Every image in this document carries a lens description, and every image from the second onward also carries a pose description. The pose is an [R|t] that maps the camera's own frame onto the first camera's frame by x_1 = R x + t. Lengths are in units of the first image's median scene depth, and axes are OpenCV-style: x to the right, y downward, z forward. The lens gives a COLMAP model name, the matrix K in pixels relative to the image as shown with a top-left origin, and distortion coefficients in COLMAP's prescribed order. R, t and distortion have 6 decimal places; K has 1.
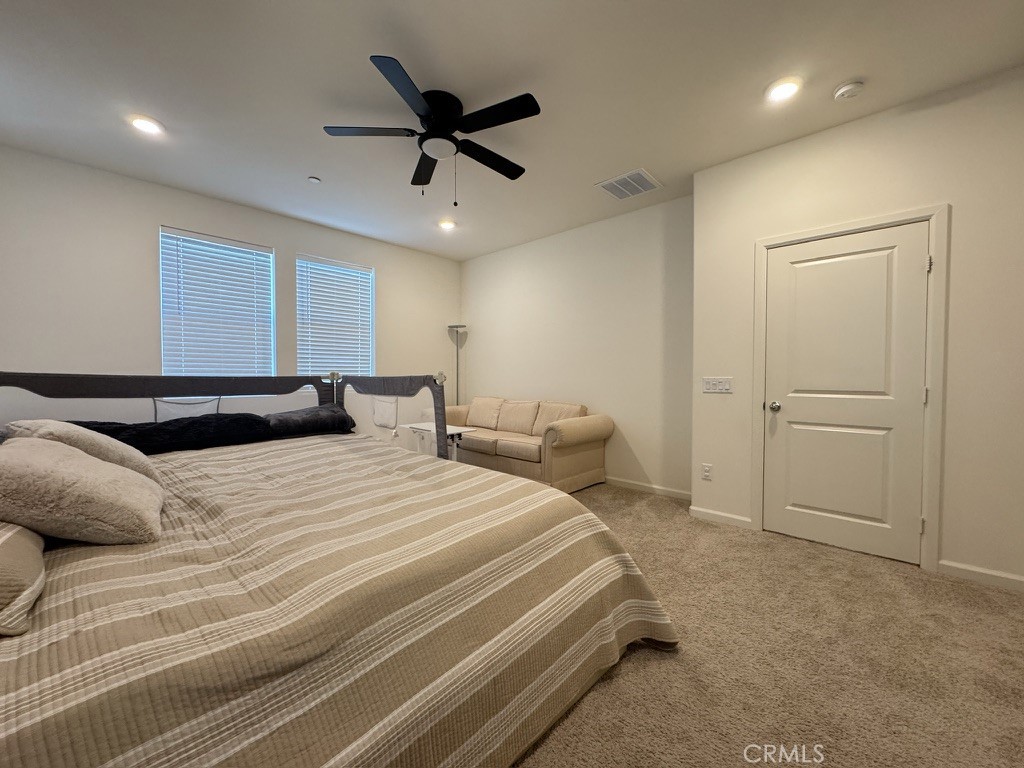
lens RADIAL K [[410.4, 0, 511.1], [0, 410.4, 380.0], [0, 0, 1]] dist [-0.003974, 0.001532]
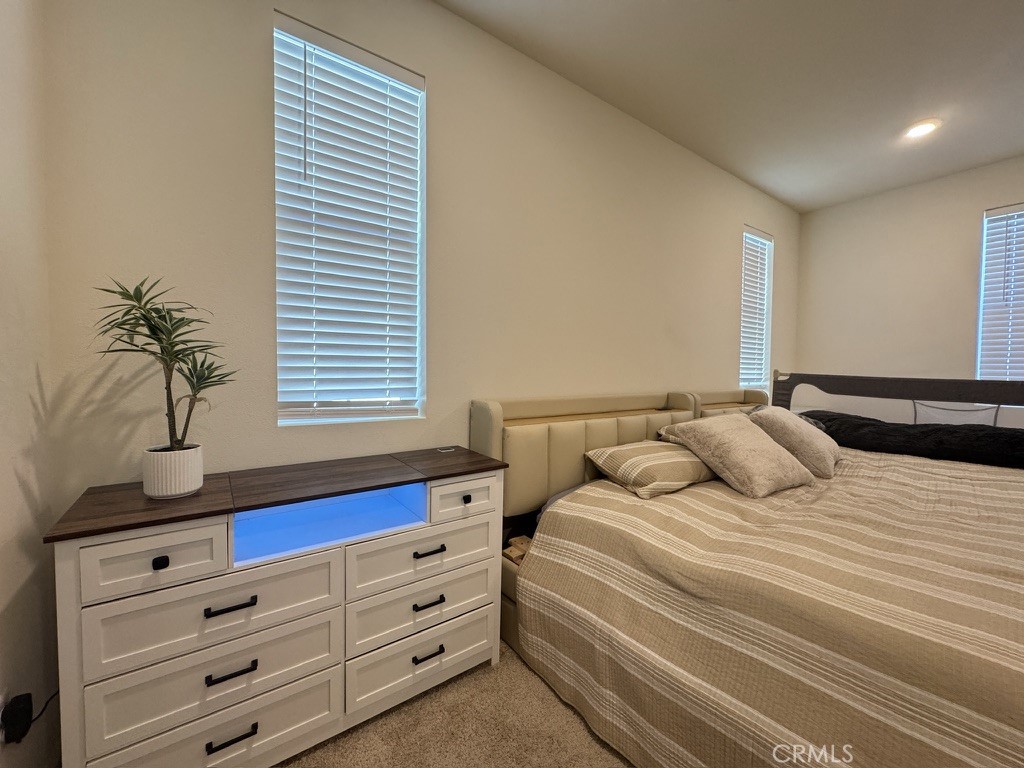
lens RADIAL K [[430.4, 0, 518.4], [0, 430.4, 381.8], [0, 0, 1]] dist [-0.001316, -0.000110]
pose [[-0.197569, 0.023032, -0.980018, 0.723846], [-0.025180, 0.999275, 0.028561, -0.015059], [0.979966, 0.030320, -0.196846, 0.540684]]
